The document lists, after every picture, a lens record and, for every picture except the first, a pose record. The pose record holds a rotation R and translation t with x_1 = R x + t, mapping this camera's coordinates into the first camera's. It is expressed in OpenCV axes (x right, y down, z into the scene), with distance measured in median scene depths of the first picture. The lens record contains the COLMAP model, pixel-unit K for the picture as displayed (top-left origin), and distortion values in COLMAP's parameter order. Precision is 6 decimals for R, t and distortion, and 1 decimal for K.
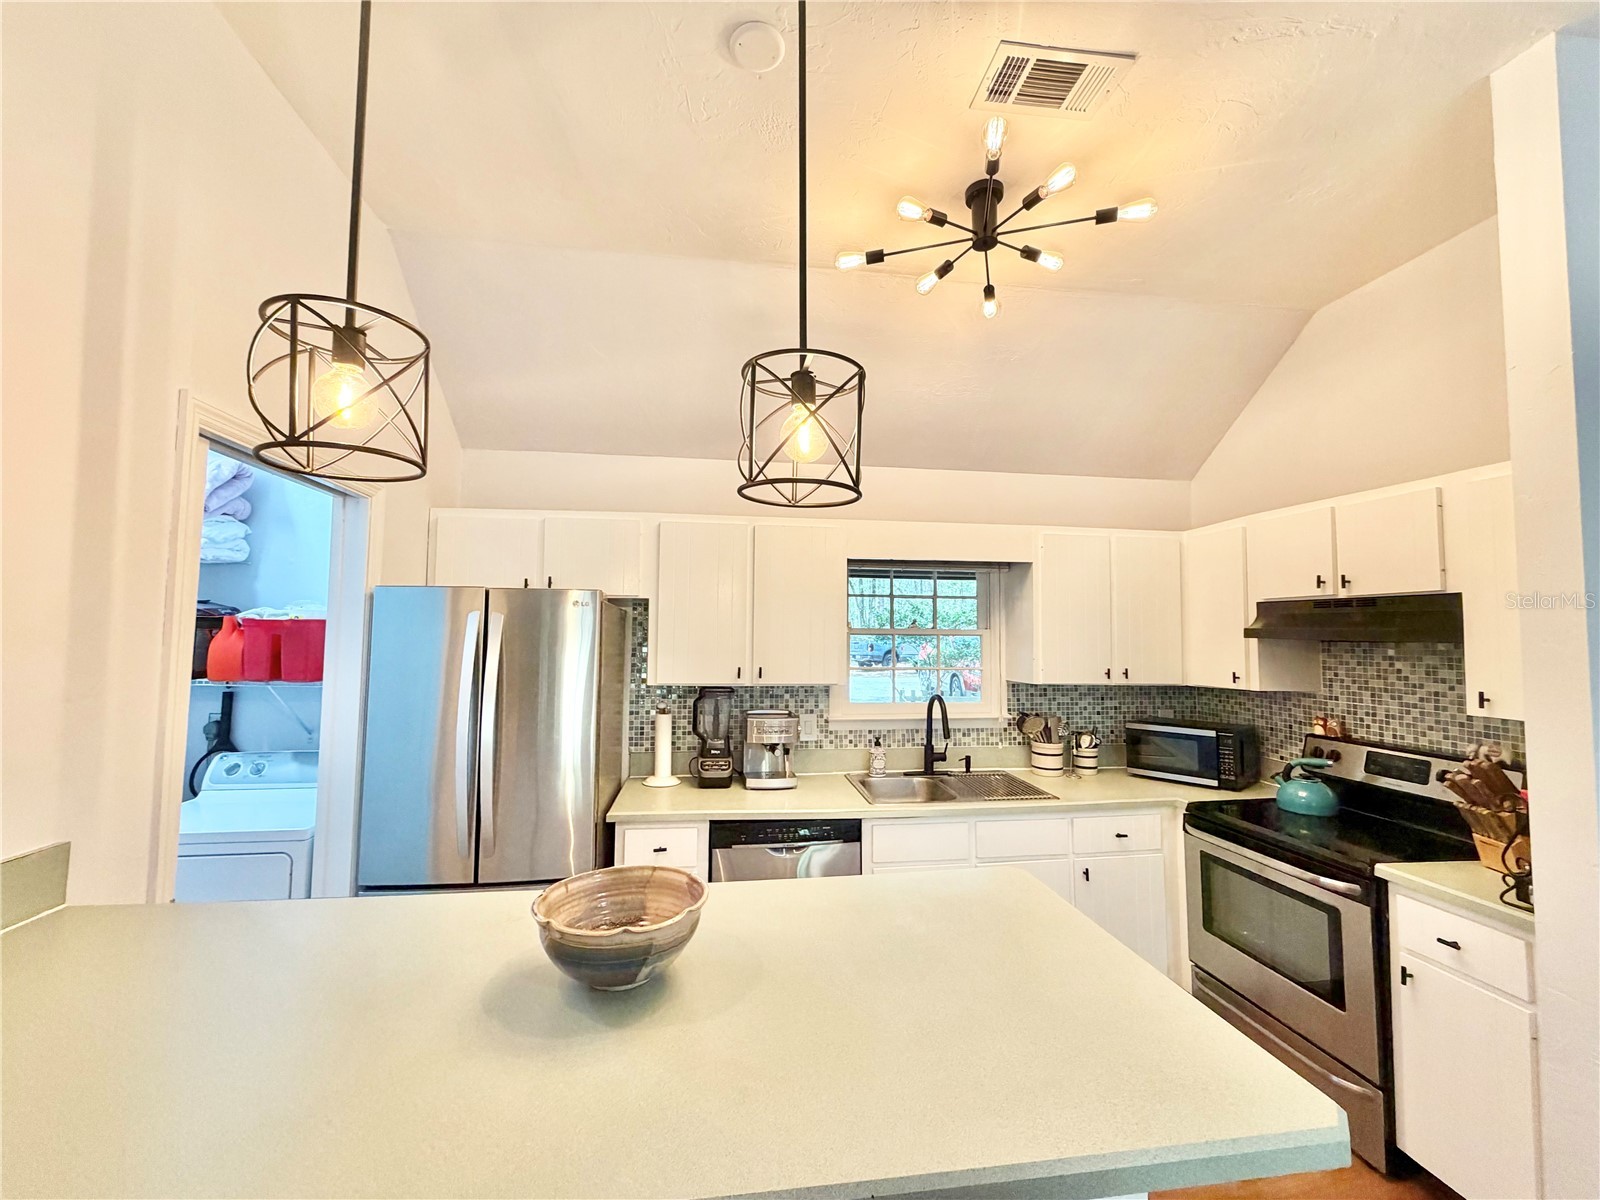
lens RADIAL K [[638.2, 0, 793.7], [0, 638.2, 603.8], [0, 0, 1]] dist [0.000229, -0.000071]
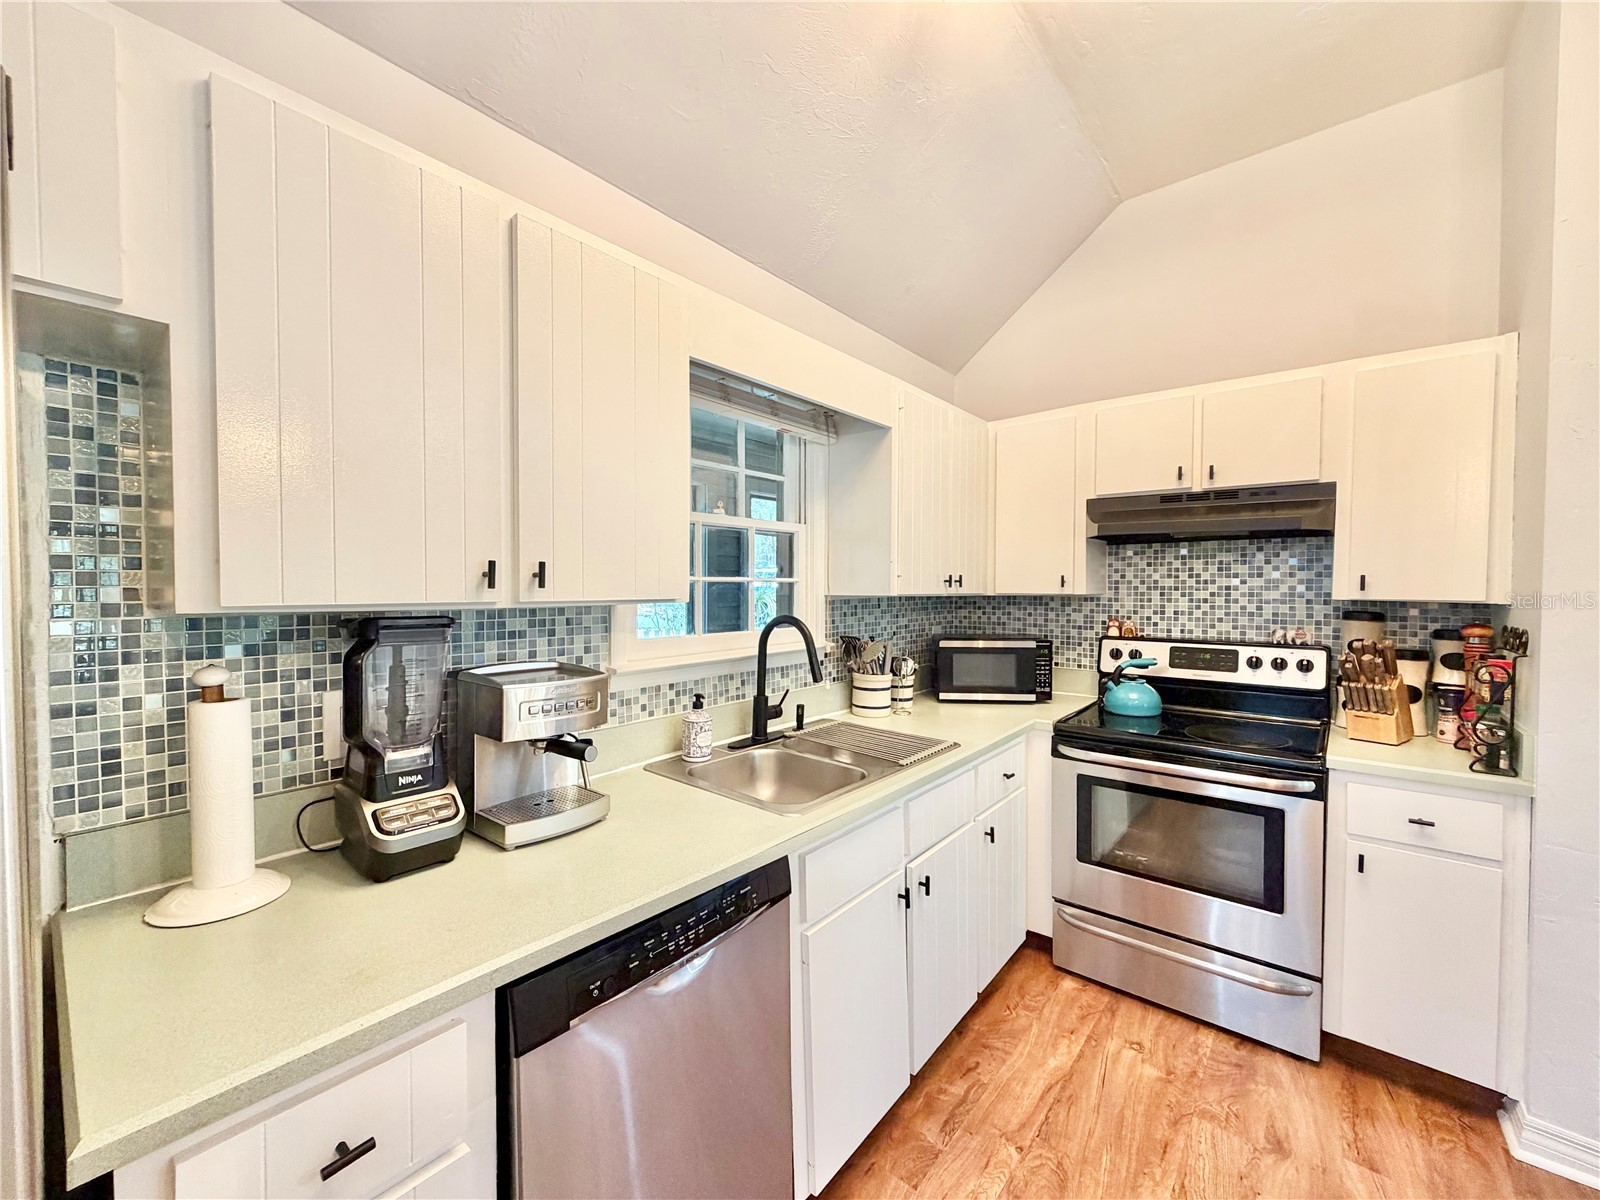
lens RADIAL K [[638.2, 0, 795.0], [0, 638.2, 599.9], [0, 0, 1]] dist [0.000229, -0.000071]
pose [[0.743498, -0.023887, 0.668312, -0.193109], [-0.028571, 0.997315, 0.067432, 0.083538], [-0.668128, -0.069230, 0.740819, 0.525314]]
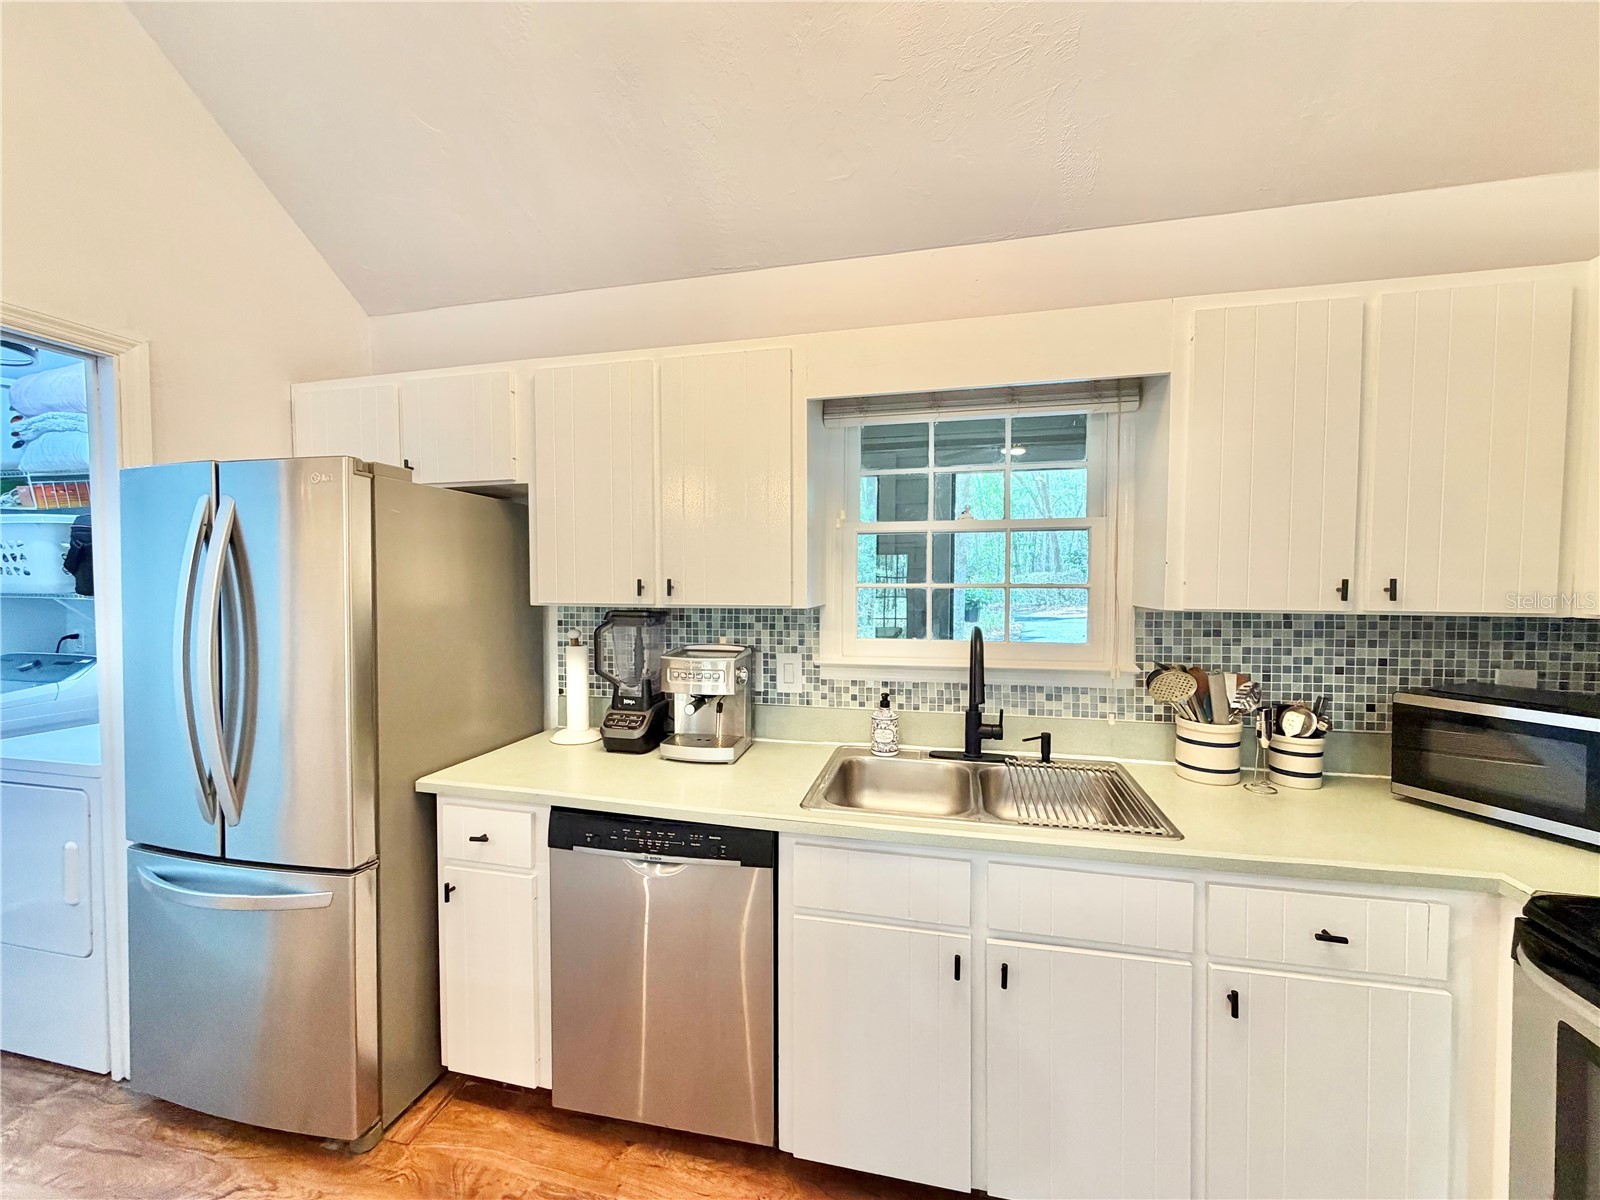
lens RADIAL K [[638.2, 0, 794.0], [0, 638.2, 602.1], [0, 0, 1]] dist [0.000229, -0.000071]
pose [[0.931037, 0.003428, -0.364909, 0.281788], [0.028897, 0.996123, 0.083085, 0.066307], [0.363779, -0.087900, 0.927329, 0.401811]]
